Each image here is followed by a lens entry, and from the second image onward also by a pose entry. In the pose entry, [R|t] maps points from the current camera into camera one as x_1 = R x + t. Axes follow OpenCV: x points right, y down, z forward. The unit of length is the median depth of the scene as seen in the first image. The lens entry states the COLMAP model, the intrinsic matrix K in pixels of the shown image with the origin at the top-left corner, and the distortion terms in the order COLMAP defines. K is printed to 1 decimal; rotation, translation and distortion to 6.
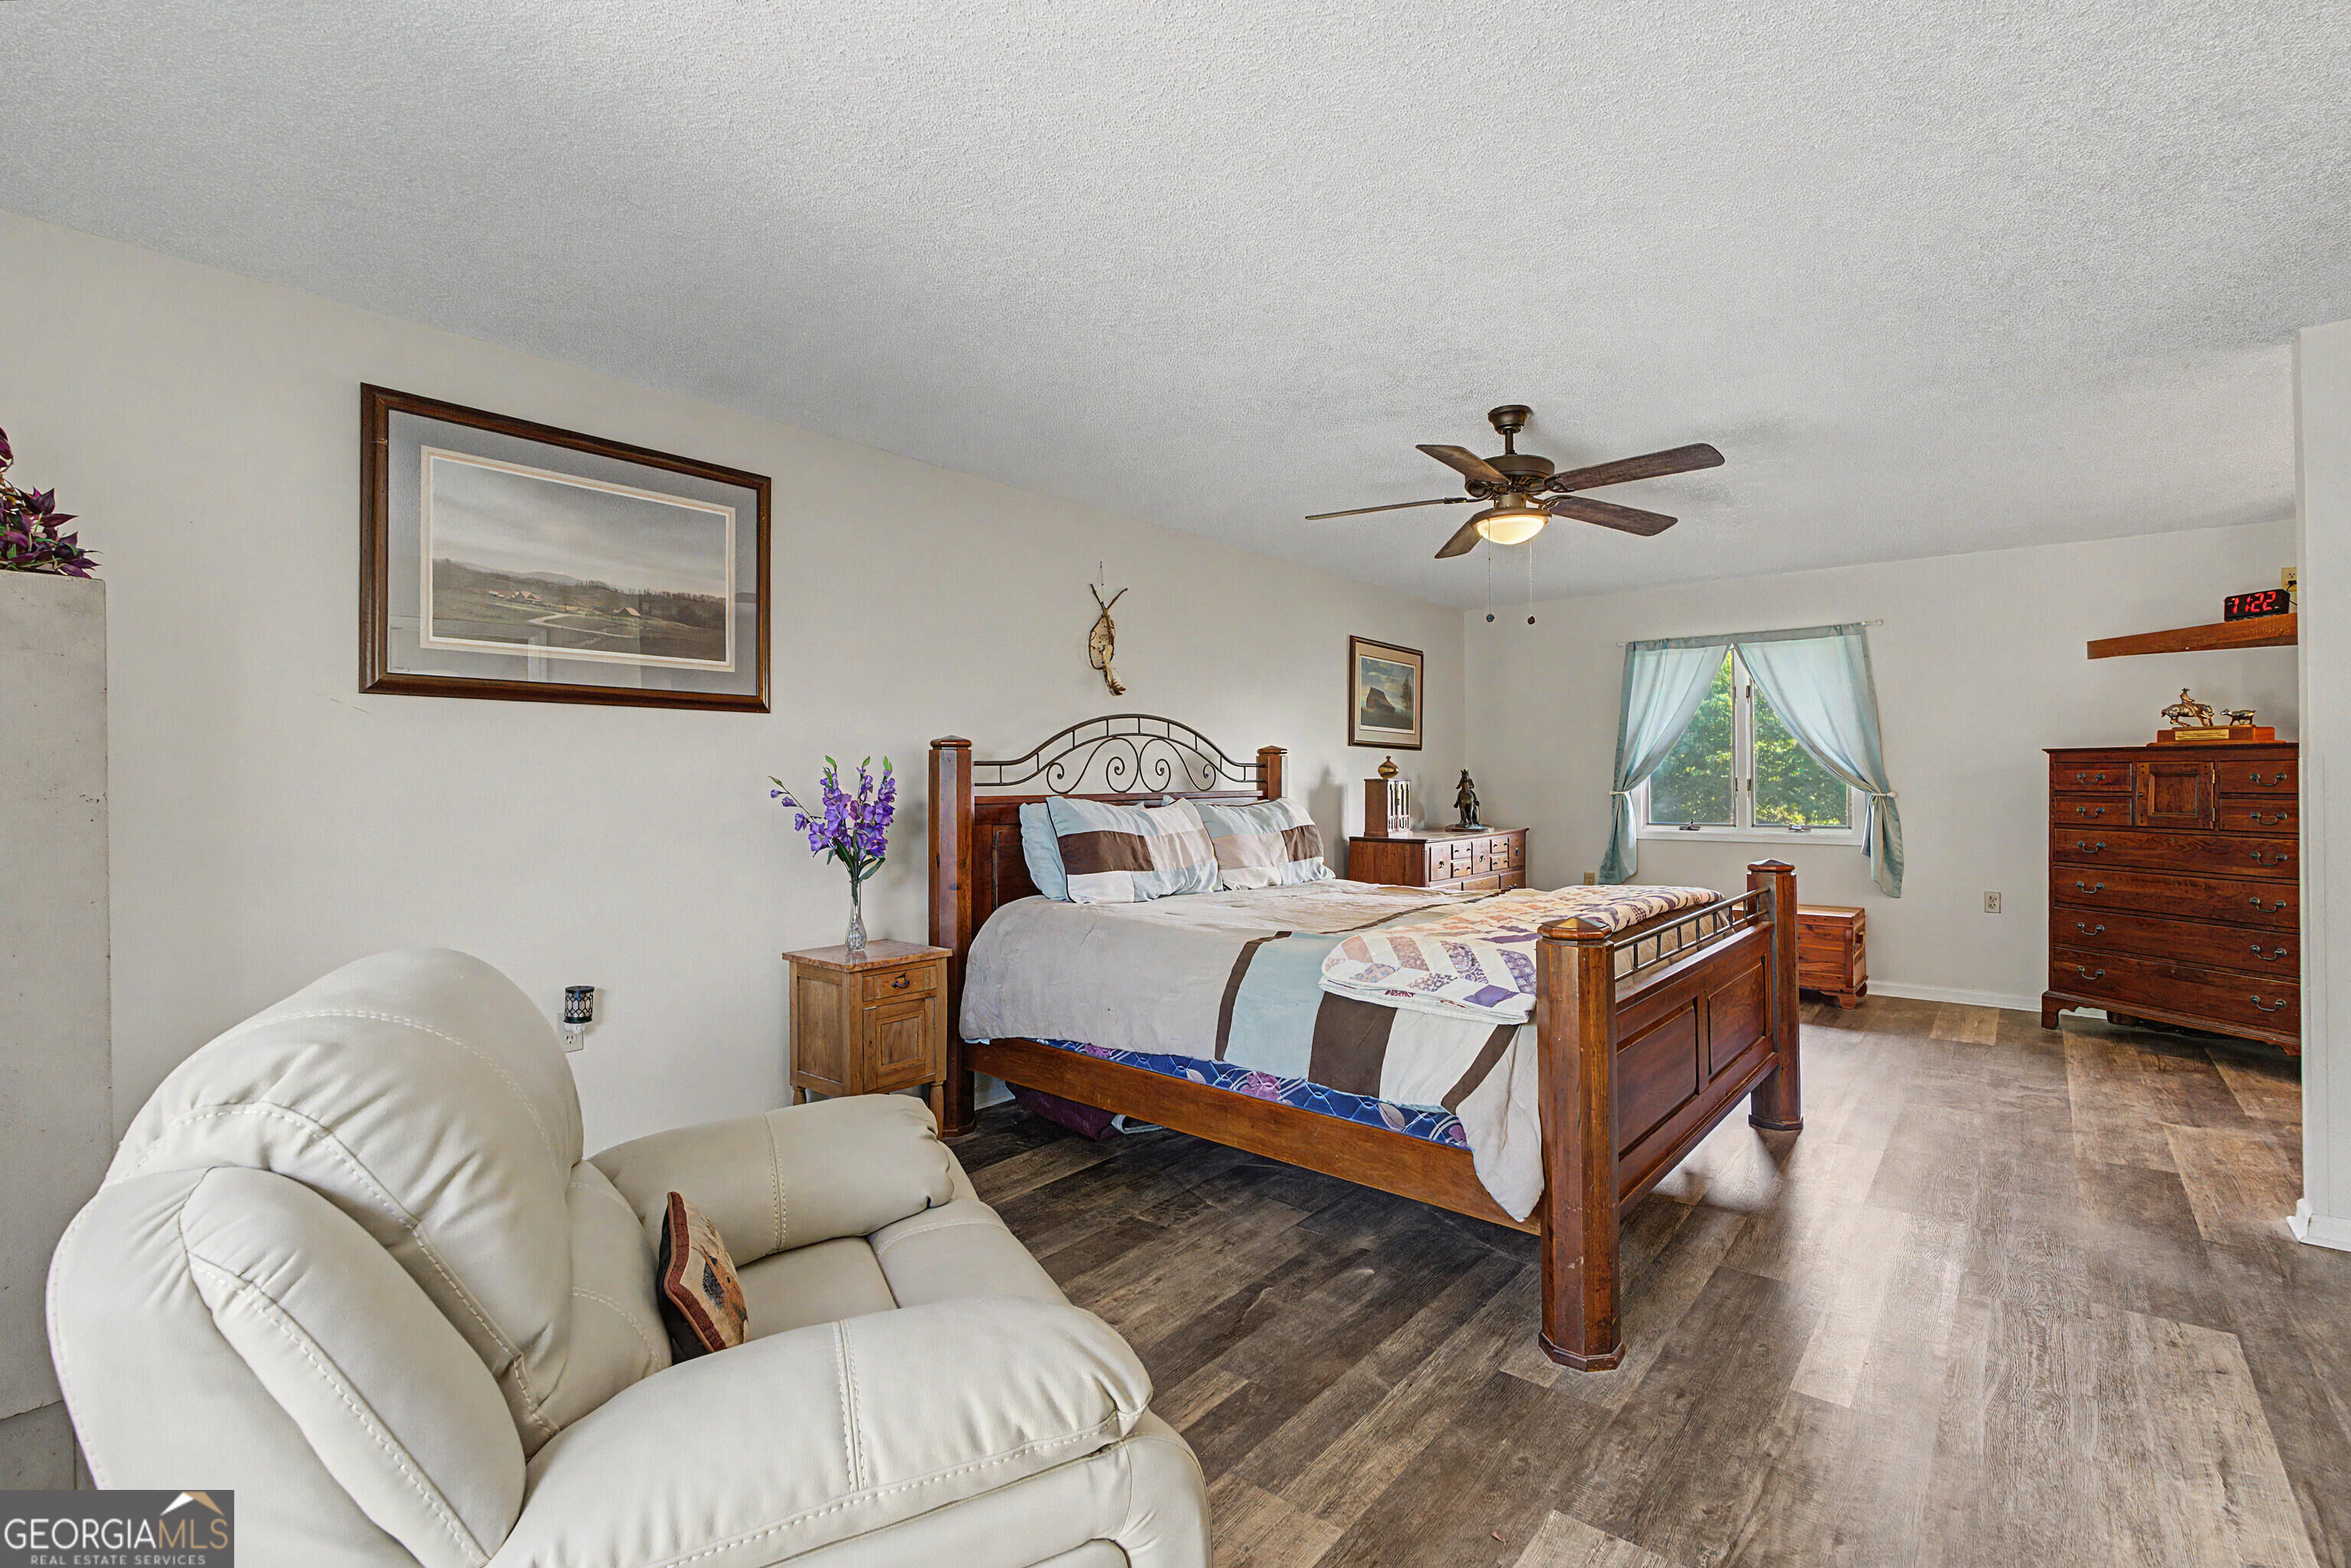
lens RADIAL K [[1056.1, 0, 1169.4], [0, 1056.1, 781.6], [0, 0, 1]] dist [-0.015049, 0.000915]
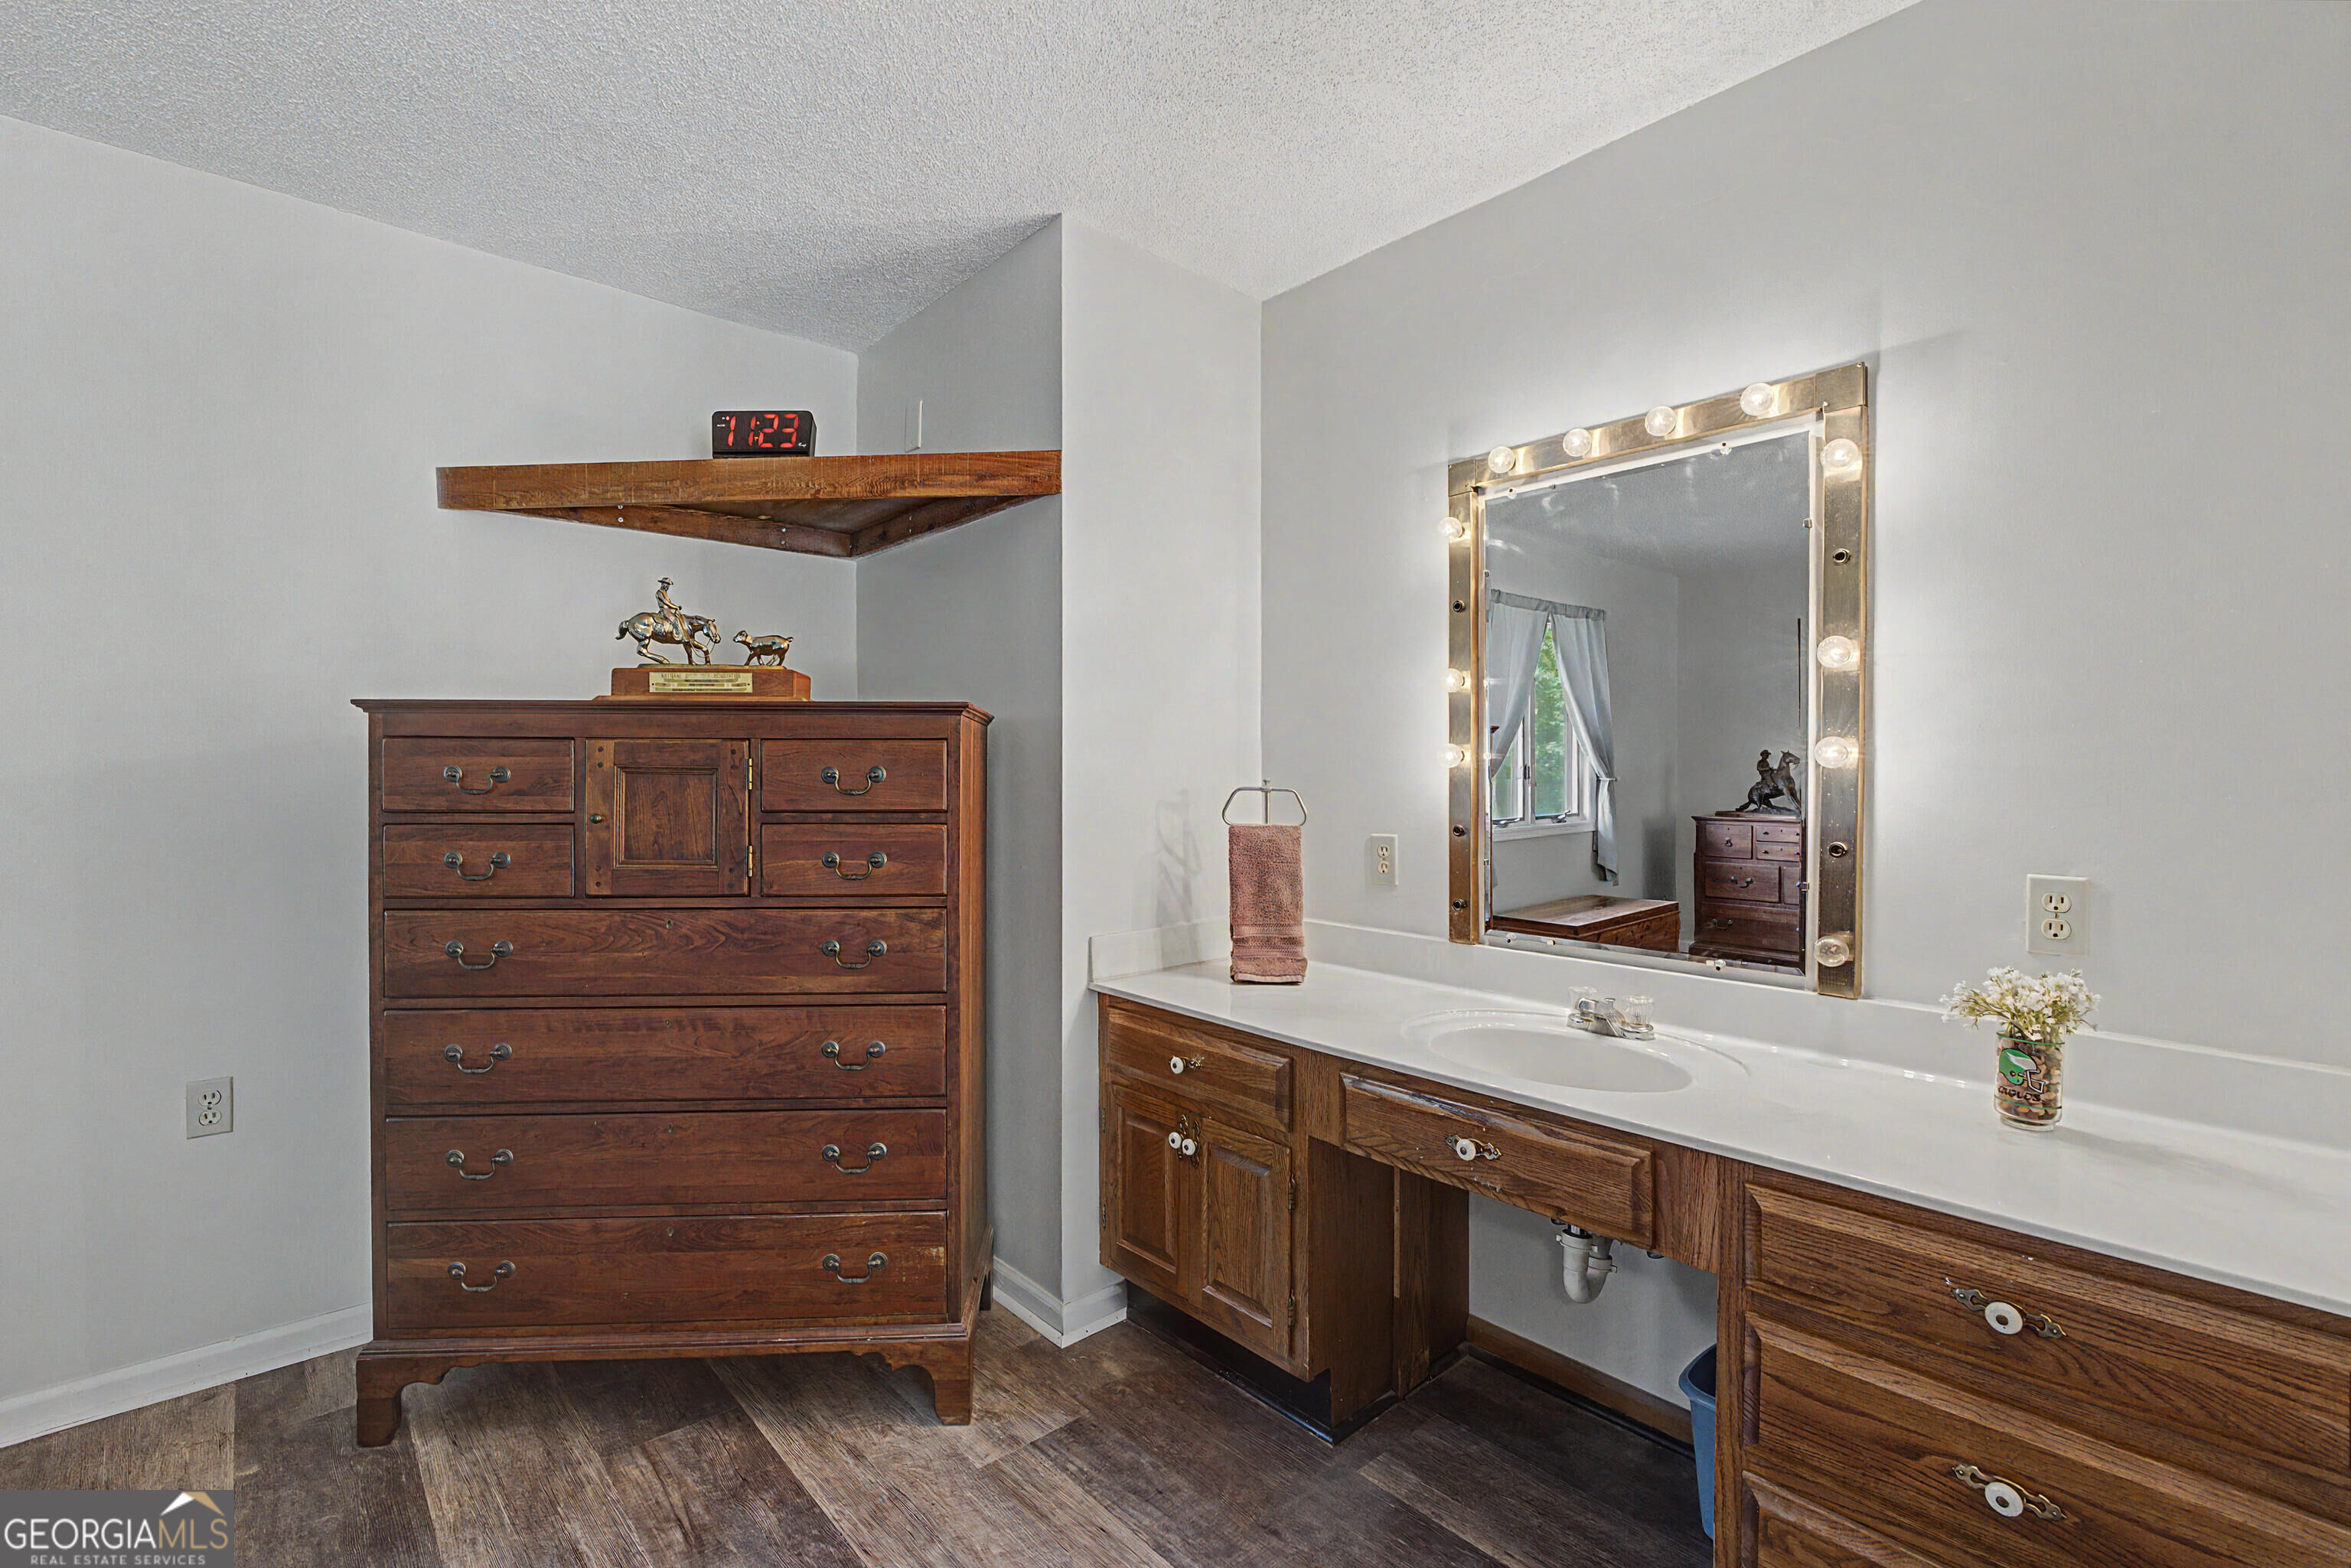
lens RADIAL K [[1056.1, 0, 1169.4], [0, 1056.1, 781.6], [0, 0, 1]] dist [-0.015049, 0.000915]
pose [[0.163795, -0.001758, 0.986493, 0.563365], [0.006934, 0.999976, 0.000630, -0.000468], [-0.986470, 0.006737, 0.163803, 0.712183]]
